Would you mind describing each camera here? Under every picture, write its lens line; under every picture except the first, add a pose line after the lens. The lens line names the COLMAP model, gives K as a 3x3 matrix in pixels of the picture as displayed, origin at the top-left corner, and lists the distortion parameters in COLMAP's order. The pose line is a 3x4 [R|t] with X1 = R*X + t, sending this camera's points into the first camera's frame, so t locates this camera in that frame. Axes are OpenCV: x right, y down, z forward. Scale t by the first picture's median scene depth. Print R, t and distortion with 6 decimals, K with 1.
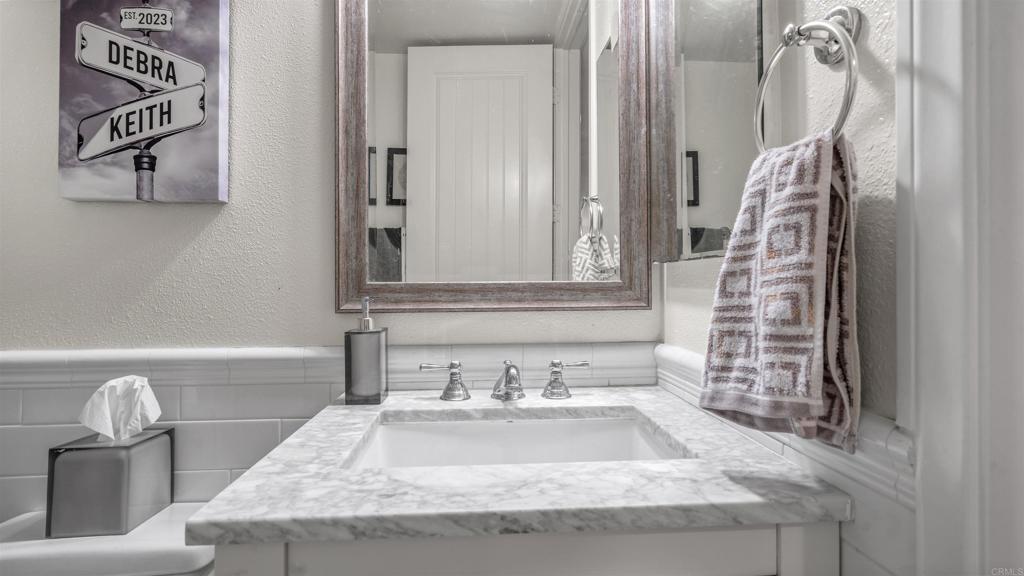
lens RADIAL K [[463.4, 0, 511.4], [0, 463.4, 282.6], [0, 0, 1]] dist [-0.005525, -0.000226]
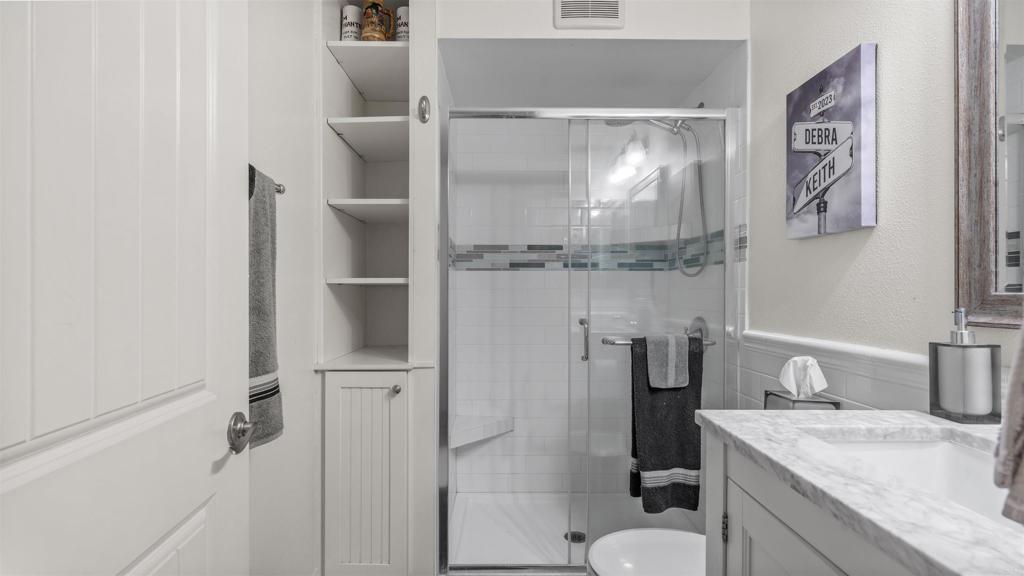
lens RADIAL K [[463.4, 0, 511.4], [0, 463.4, 282.6], [0, 0, 1]] dist [-0.005525, -0.000226]
pose [[-0.059925, -0.019977, -0.998003, 0.657653], [0.005560, 0.999778, -0.020346, -0.007473], [0.998187, -0.006769, -0.059800, 0.141422]]
